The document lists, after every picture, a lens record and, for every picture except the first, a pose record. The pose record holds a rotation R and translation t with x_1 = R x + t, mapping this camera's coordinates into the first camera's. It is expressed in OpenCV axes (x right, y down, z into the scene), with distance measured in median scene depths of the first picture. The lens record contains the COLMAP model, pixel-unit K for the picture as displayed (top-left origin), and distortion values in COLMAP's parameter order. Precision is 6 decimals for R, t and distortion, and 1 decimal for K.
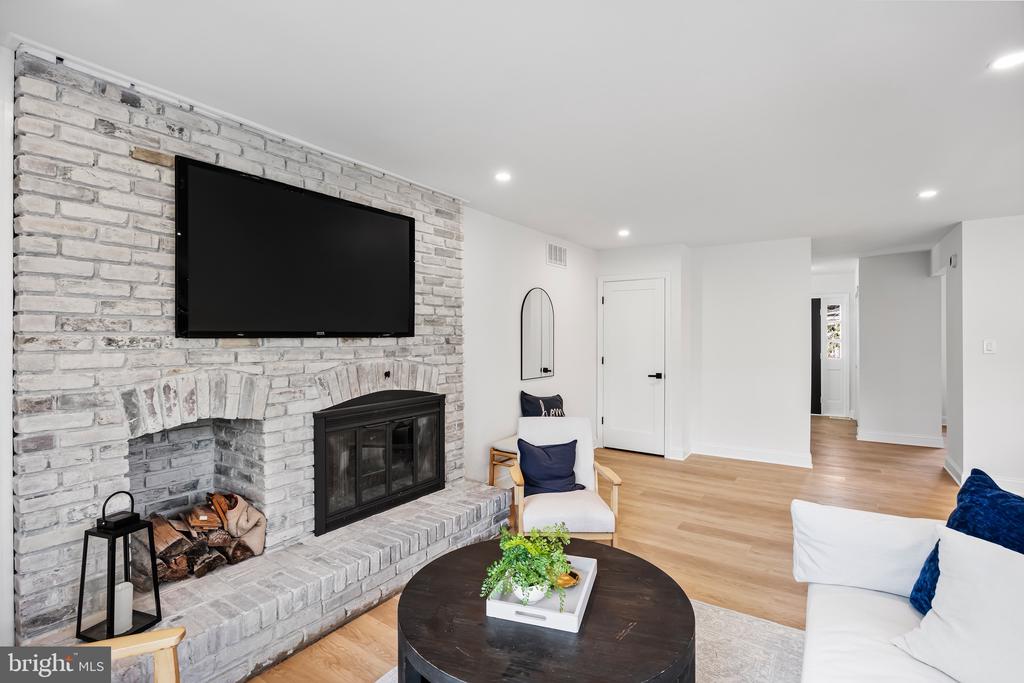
lens RADIAL K [[474.8, 0, 515.4], [0, 474.8, 337.0], [0, 0, 1]] dist [-0.016946, -0.000391]
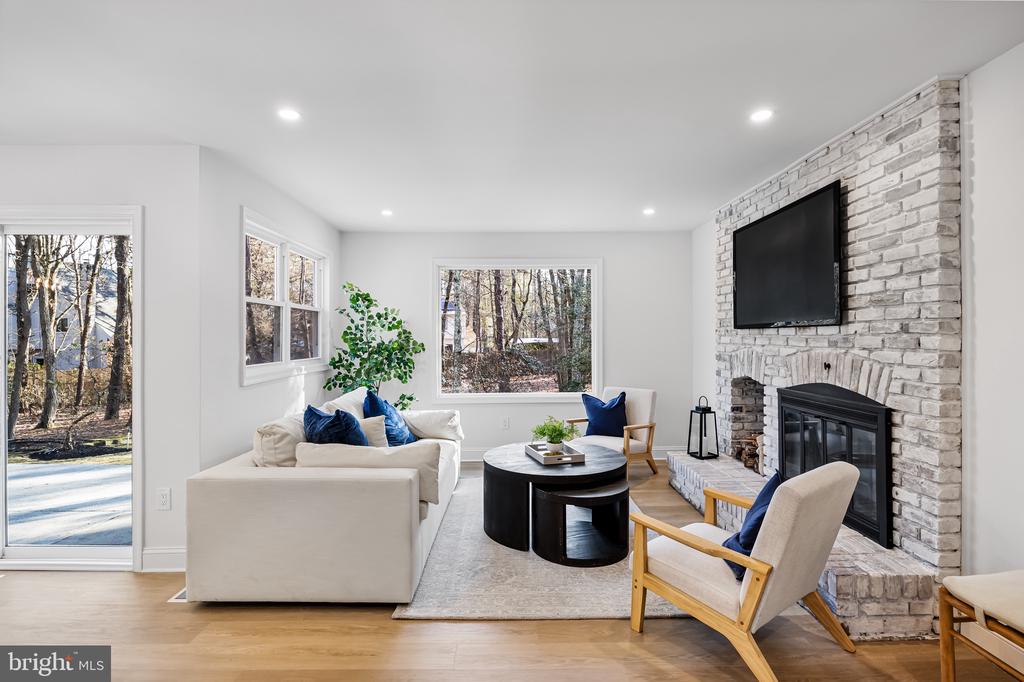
lens RADIAL K [[533.8, 0, 512.9], [0, 533.8, 338.4], [0, 0, 1]] dist [-0.014942, -0.001693]
pose [[-0.821630, 0.004581, -0.570002, 0.808614], [0.004499, 0.999989, 0.001551, 0.021012], [0.570003, -0.001290, -0.821642, 1.494371]]
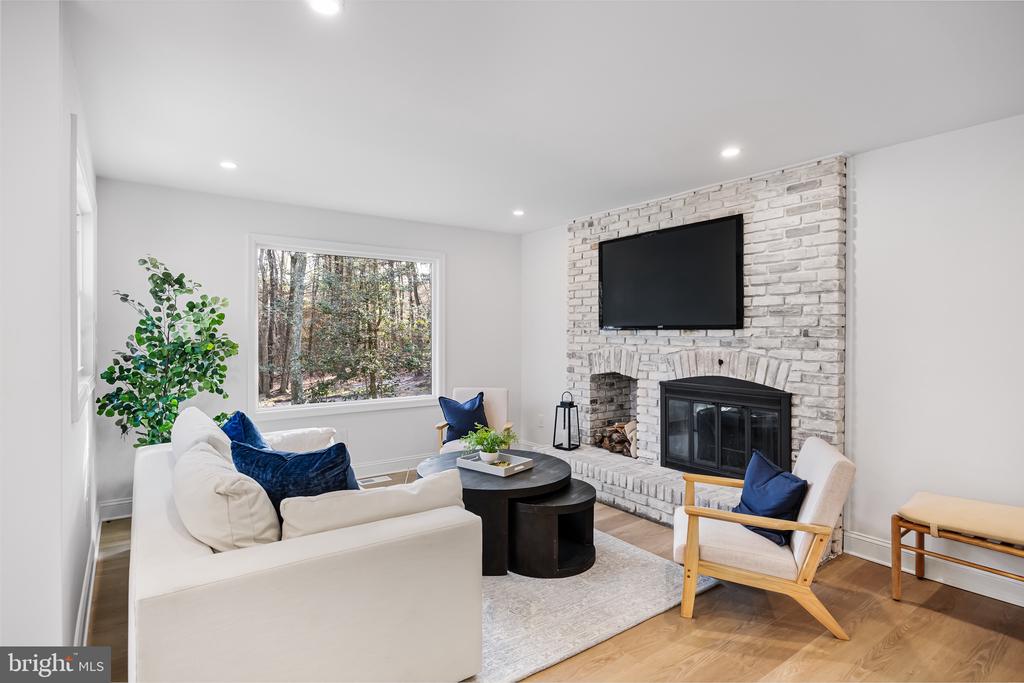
lens RADIAL K [[533.8, 0, 522.5], [0, 533.8, 337.6], [0, 0, 1]] dist [-0.014942, -0.001693]
pose [[-0.325940, 0.009168, -0.945346, 1.085137], [-0.001349, 0.999947, 0.010163, 0.007947], [0.945389, 0.004587, -0.325911, 0.967180]]
